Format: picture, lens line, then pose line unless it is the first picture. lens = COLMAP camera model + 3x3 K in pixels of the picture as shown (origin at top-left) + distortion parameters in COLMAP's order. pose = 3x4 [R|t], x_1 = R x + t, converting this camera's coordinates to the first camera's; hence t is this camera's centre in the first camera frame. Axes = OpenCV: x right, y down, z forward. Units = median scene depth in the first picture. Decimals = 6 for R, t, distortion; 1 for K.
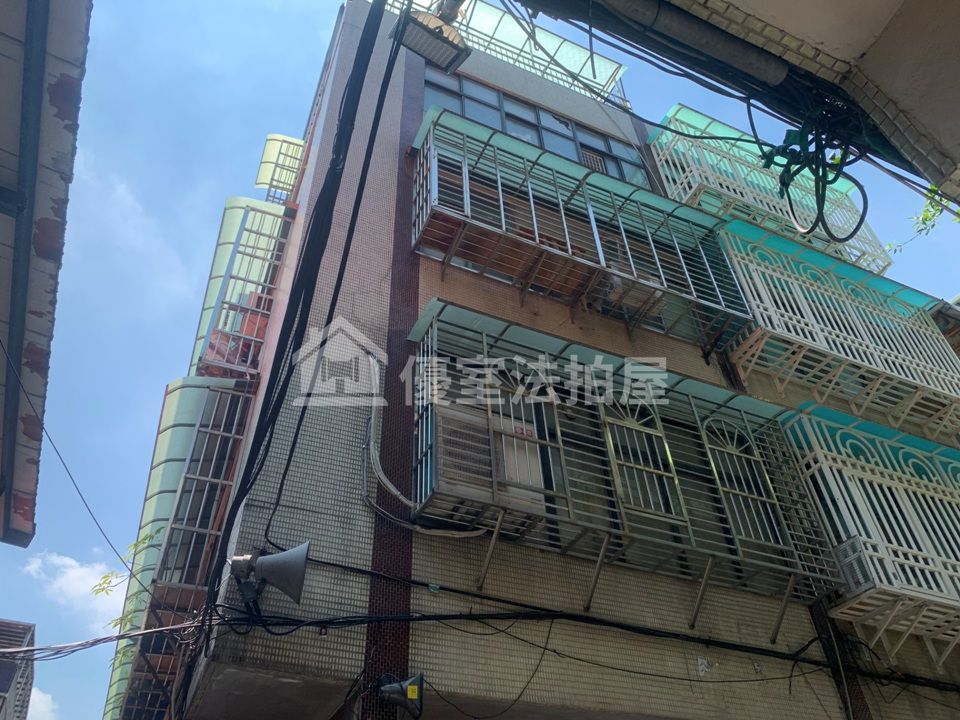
lens RADIAL K [[744.1, 0, 485.0], [0, 744.1, 347.9], [0, 0, 1]] dist [0.057993, -0.084696]
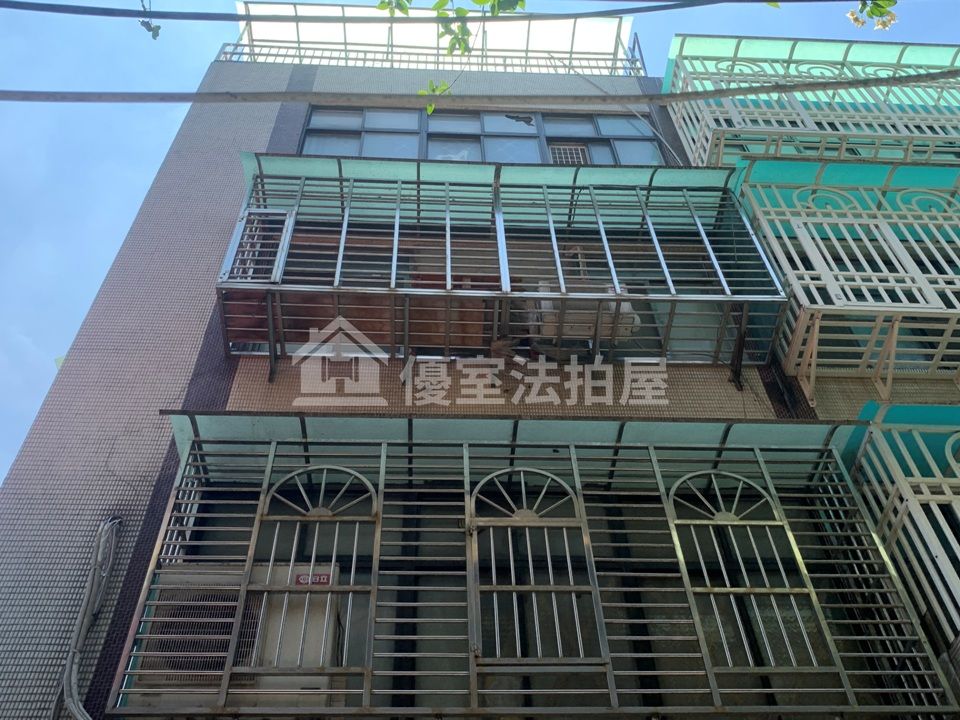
lens RADIAL K [[1006.5, 0, 476.6], [0, 1006.5, 332.1], [0, 0, 1]] dist [0.230816, -0.688451]
pose [[0.931042, -0.297063, -0.211929, 0.281970], [0.260025, 0.947548, -0.185852, 0.074772], [0.256022, 0.117929, 0.959450, 0.130062]]
